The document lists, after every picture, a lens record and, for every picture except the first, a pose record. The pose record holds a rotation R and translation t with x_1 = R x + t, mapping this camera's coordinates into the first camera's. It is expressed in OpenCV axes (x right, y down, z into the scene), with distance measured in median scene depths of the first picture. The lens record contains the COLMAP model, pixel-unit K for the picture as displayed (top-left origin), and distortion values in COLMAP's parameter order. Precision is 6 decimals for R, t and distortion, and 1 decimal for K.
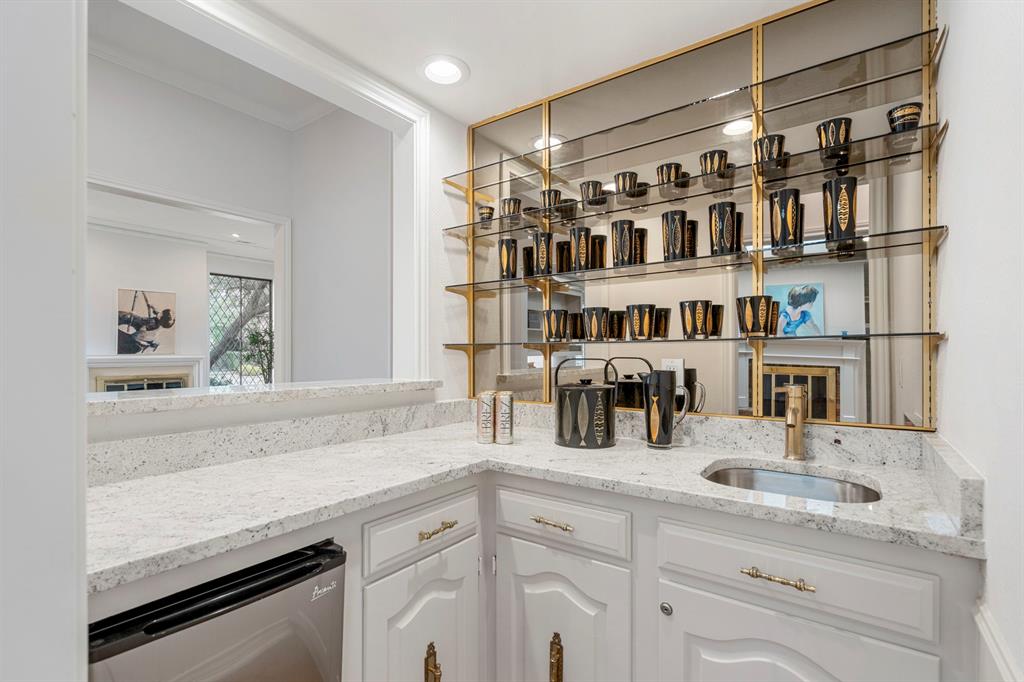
lens RADIAL K [[466.7, 0, 511.8], [0, 466.7, 349.6], [0, 0, 1]] dist [0.002375, 0.000315]
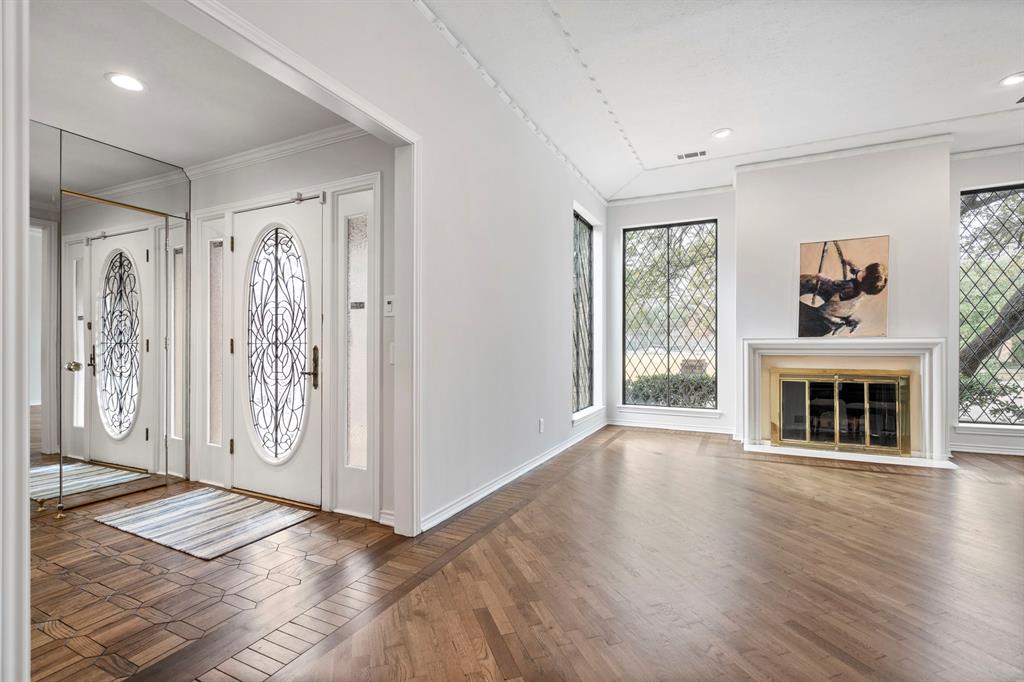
lens RADIAL K [[466.7, 0, 511.2], [0, 466.7, 343.5], [0, 0, 1]] dist [0.002375, 0.000315]
pose [[0.172839, 0.001681, -0.984949, -0.223802], [0.006365, 0.999976, 0.002824, 0.014126], [0.984929, -0.006758, 0.172824, 0.440875]]
